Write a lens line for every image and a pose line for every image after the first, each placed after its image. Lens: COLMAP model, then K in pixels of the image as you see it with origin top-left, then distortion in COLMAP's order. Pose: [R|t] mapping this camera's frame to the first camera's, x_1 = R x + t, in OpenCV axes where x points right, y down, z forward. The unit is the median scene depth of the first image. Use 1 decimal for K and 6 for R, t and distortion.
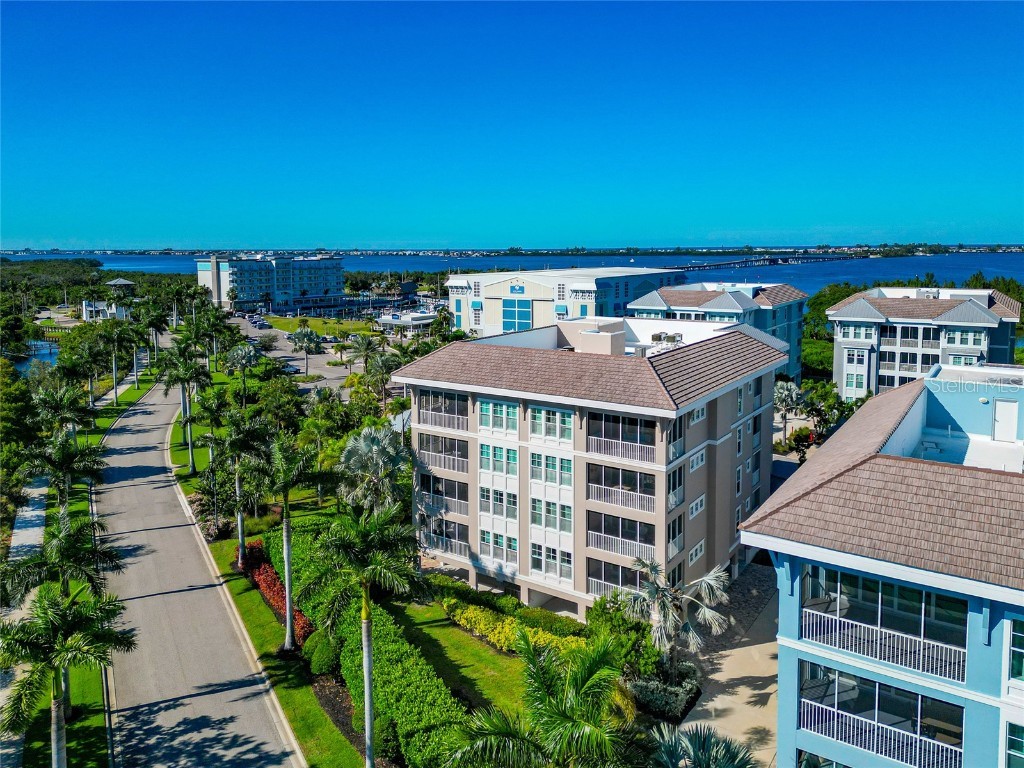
lens RADIAL K [[746.9, 0, 512.0], [0, 746.9, 384.0], [0, 0, 1]] dist [0.038049, 0.004696]
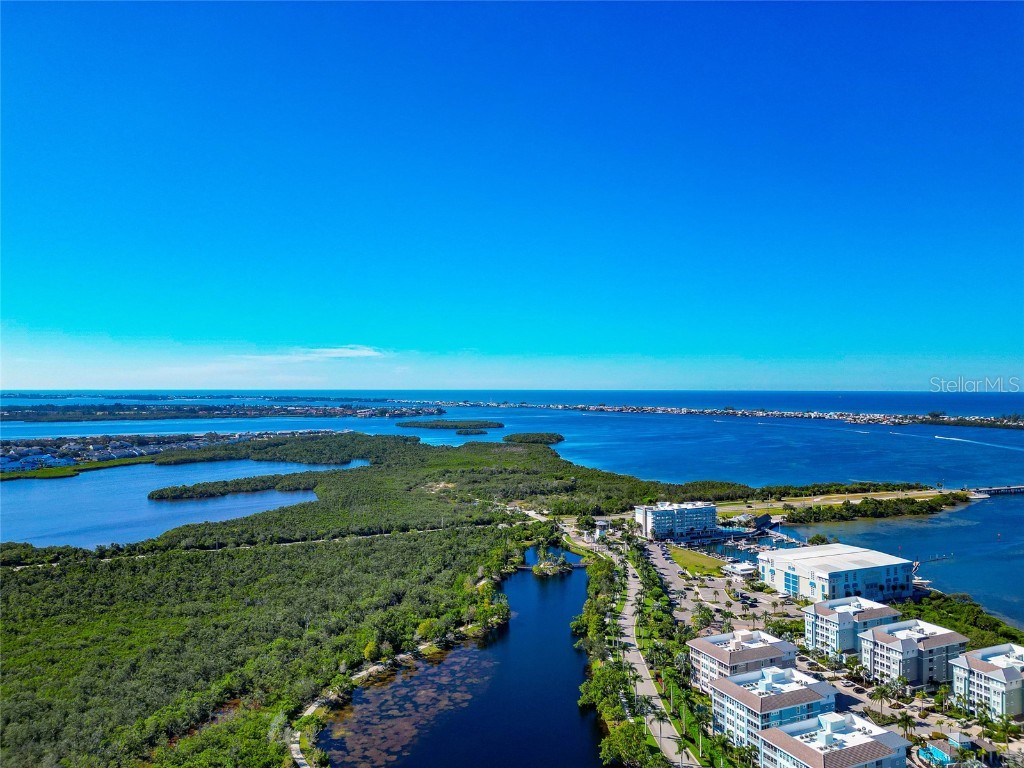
lens RADIAL K [[746.9, 0, 512.0], [0, 746.9, 384.0], [0, 0, 1]] dist [0.038049, 0.004696]
pose [[0.860172, 0.017888, -0.509689, 0.701004], [-0.106478, 0.983660, -0.145174, -0.443329], [0.498764, 0.179146, 0.848022, -2.134539]]
